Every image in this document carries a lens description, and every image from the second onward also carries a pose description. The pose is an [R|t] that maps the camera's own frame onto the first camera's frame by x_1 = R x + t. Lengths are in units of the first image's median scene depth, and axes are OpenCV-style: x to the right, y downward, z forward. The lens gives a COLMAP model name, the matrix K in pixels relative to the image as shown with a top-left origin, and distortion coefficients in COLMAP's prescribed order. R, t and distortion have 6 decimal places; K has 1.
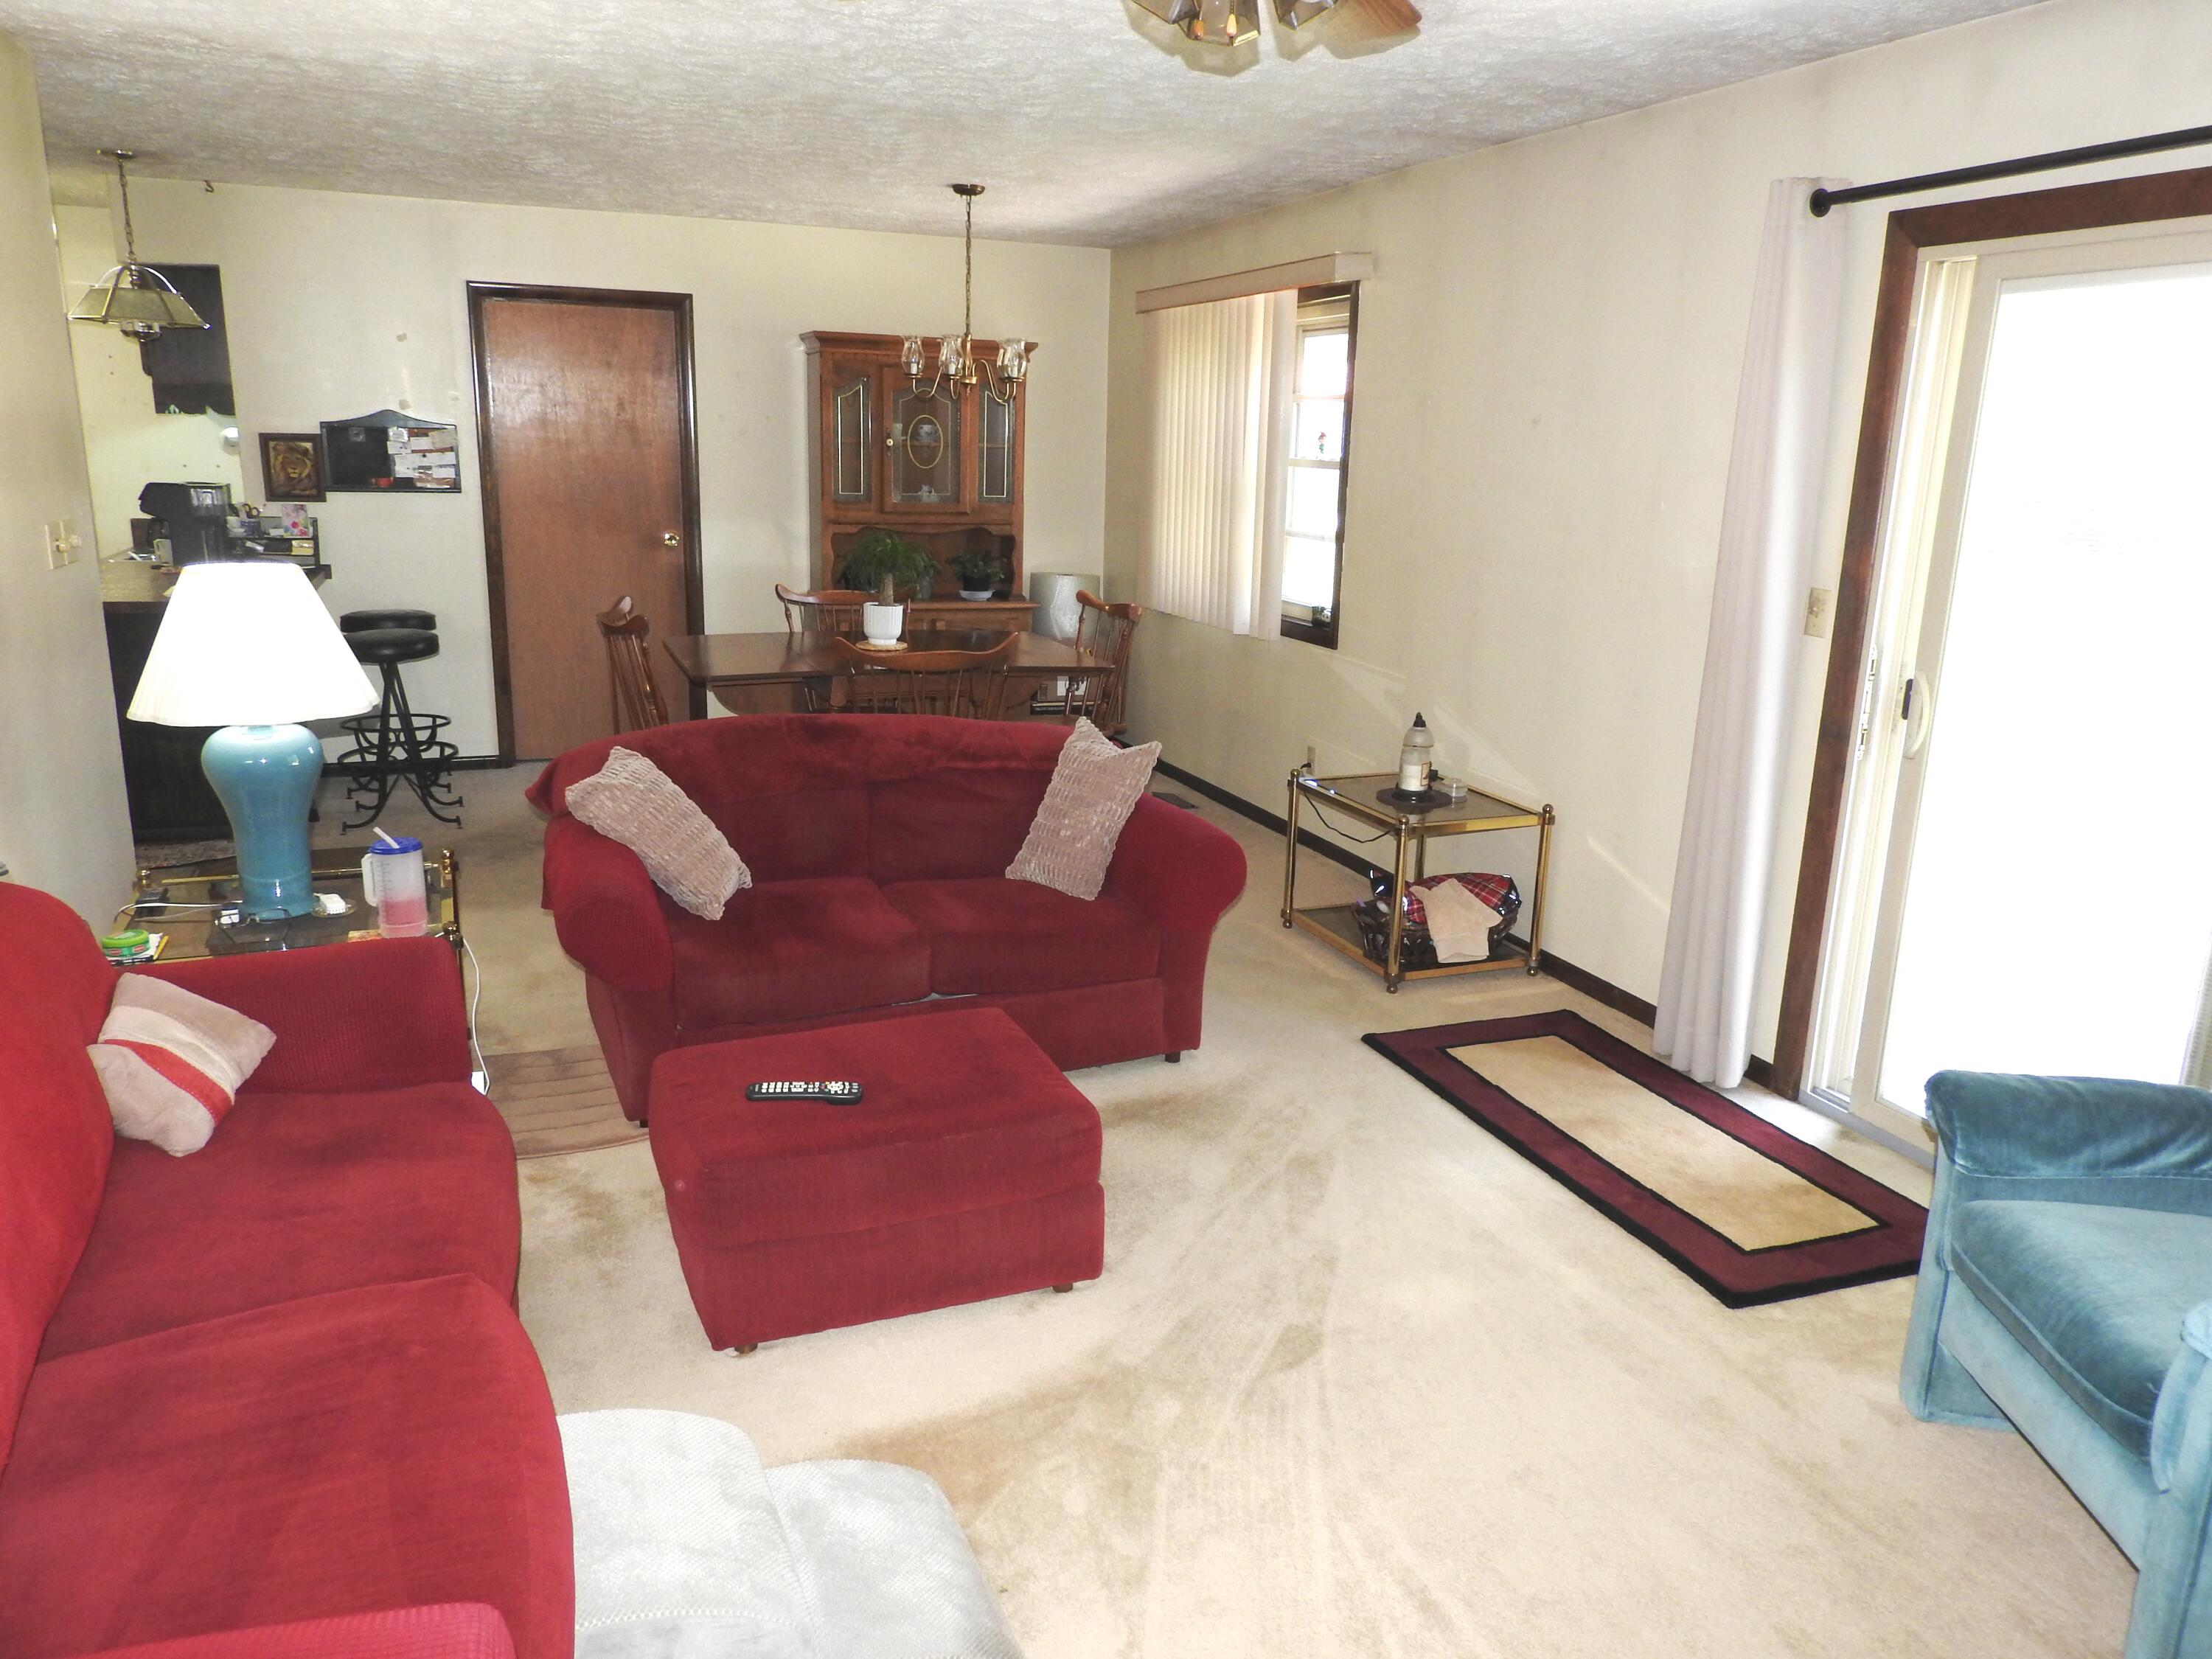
lens RADIAL K [[1574.1, 0, 1103.8], [0, 1574.1, 832.9], [0, 0, 1]] dist [0.007234, -0.001346]
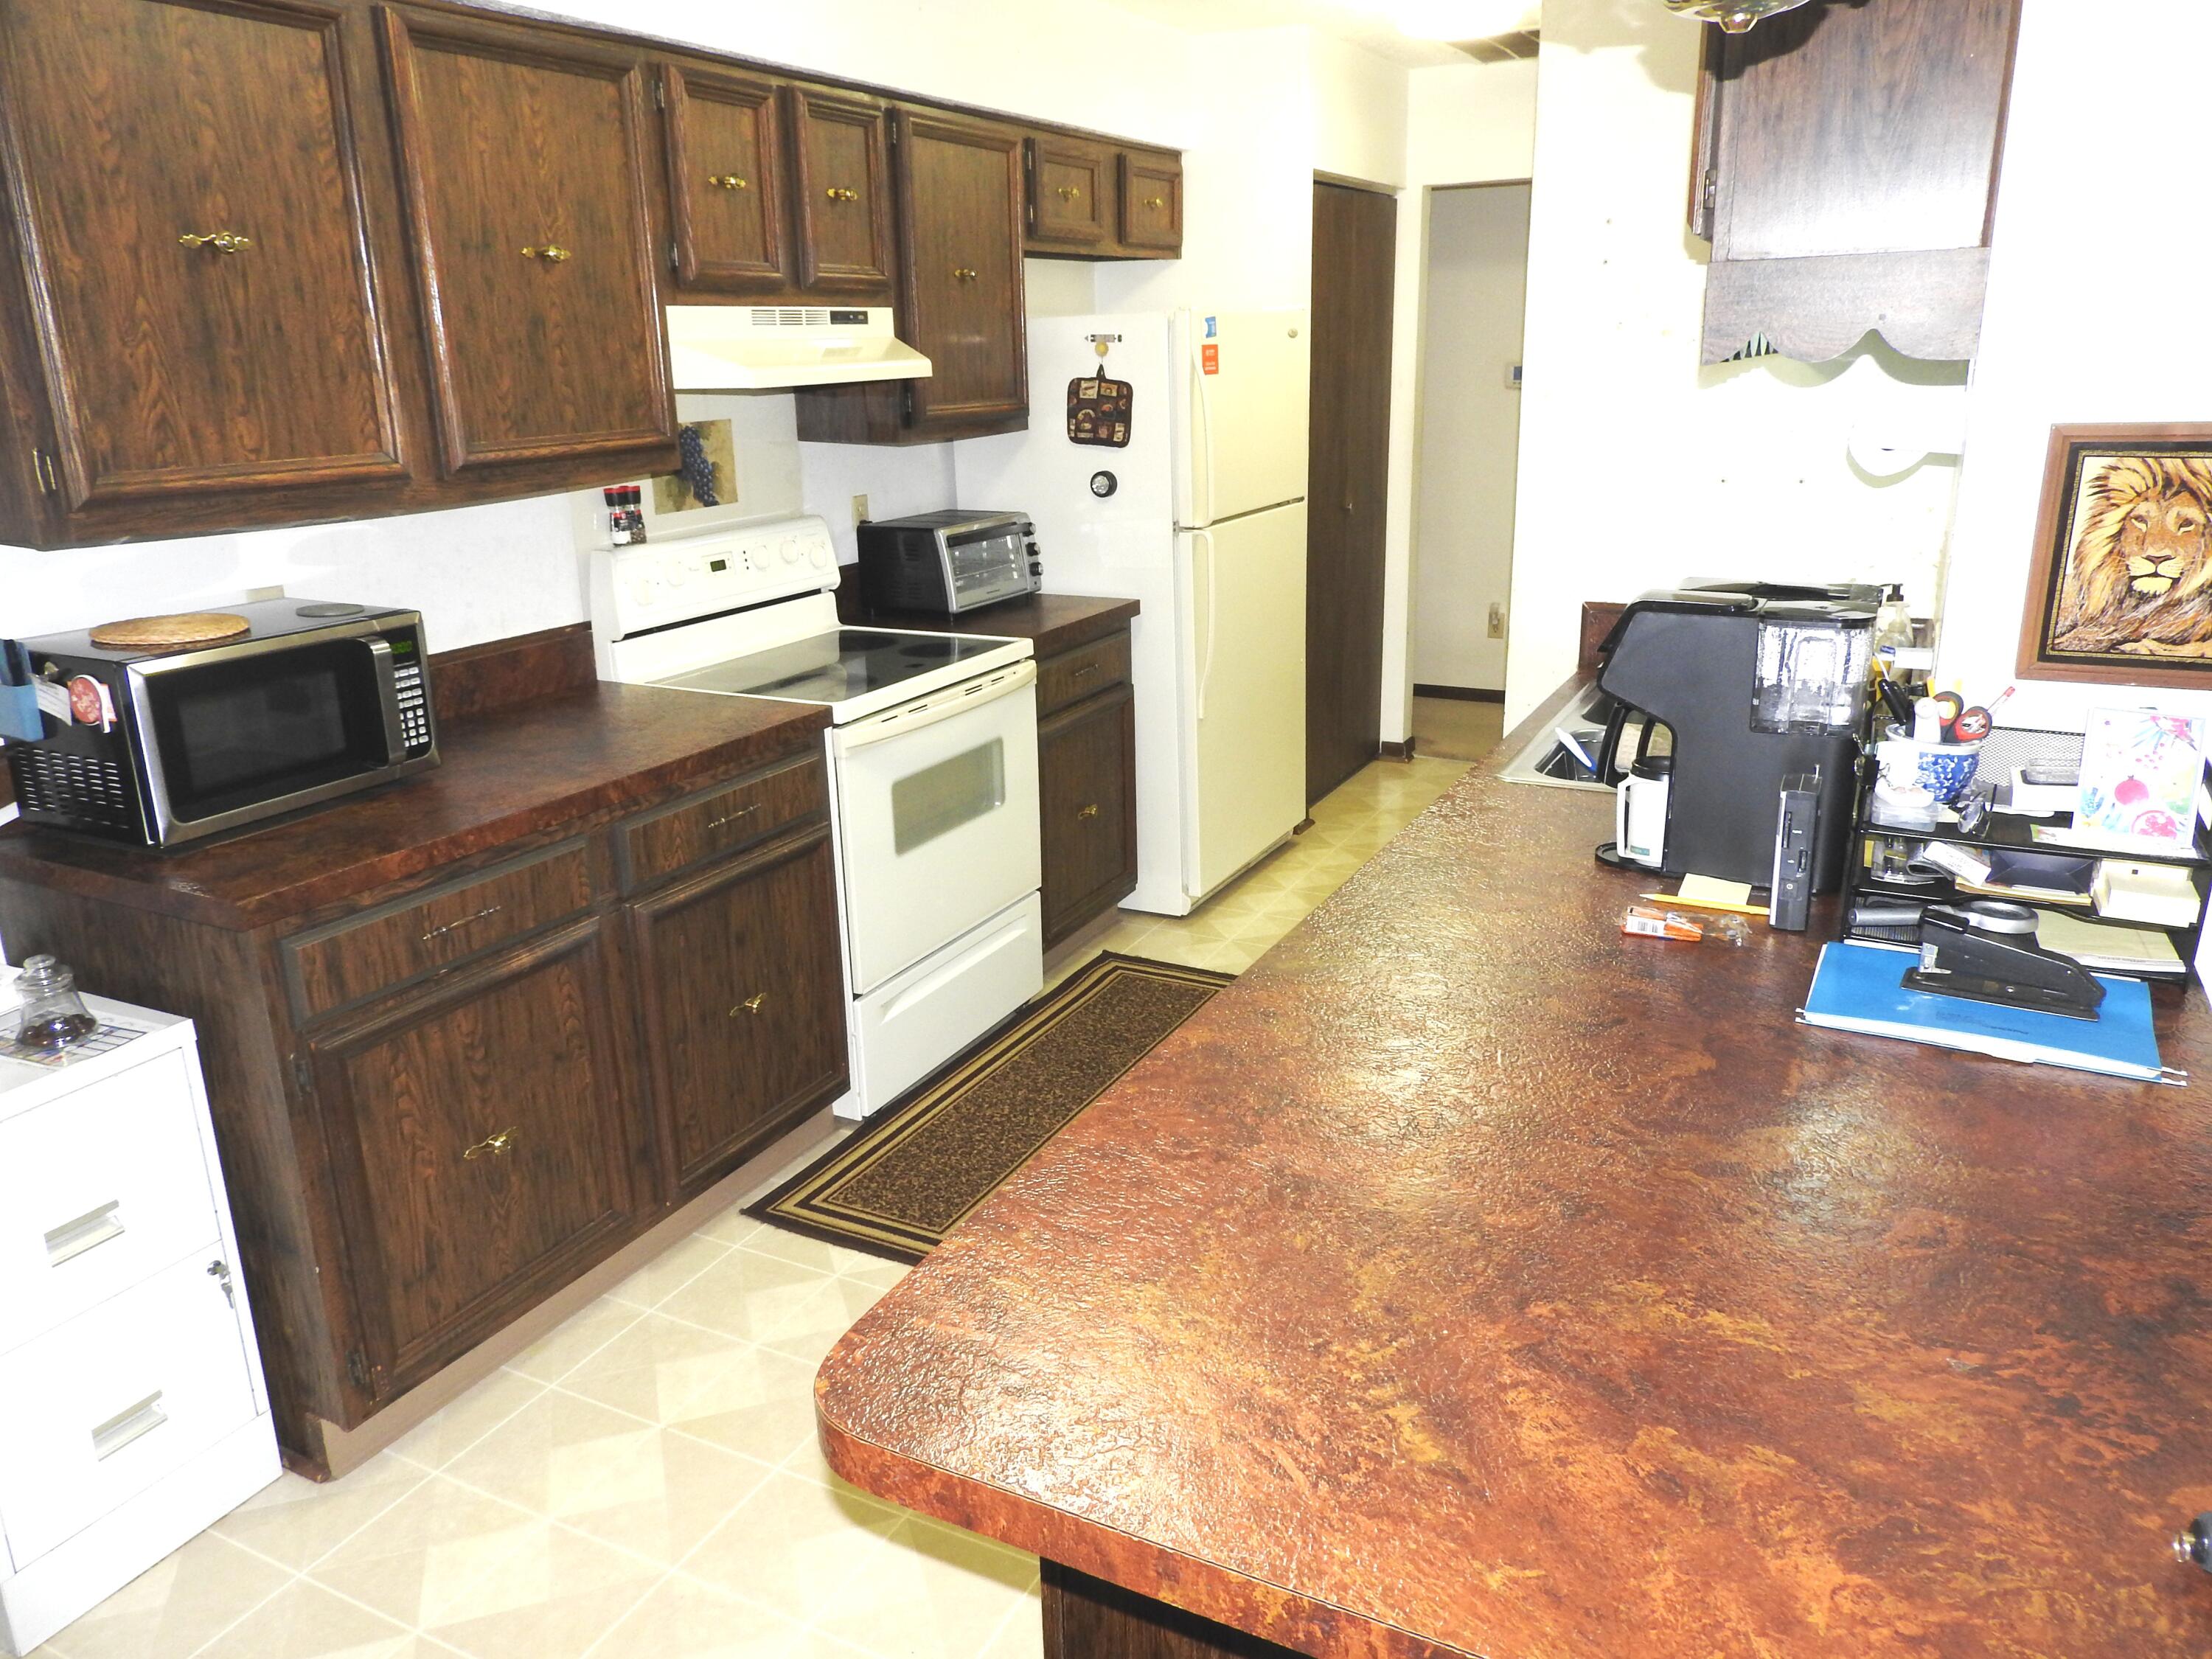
lens RADIAL K [[1574.1, 0, 1102.9], [0, 1574.1, 825.2], [0, 0, 1]] dist [0.007234, -0.001346]
pose [[0.660903, 0.176383, -0.729449, -0.435108], [-0.143257, 0.983766, 0.108082, -0.193100], [0.736671, 0.033067, 0.675442, 0.706281]]
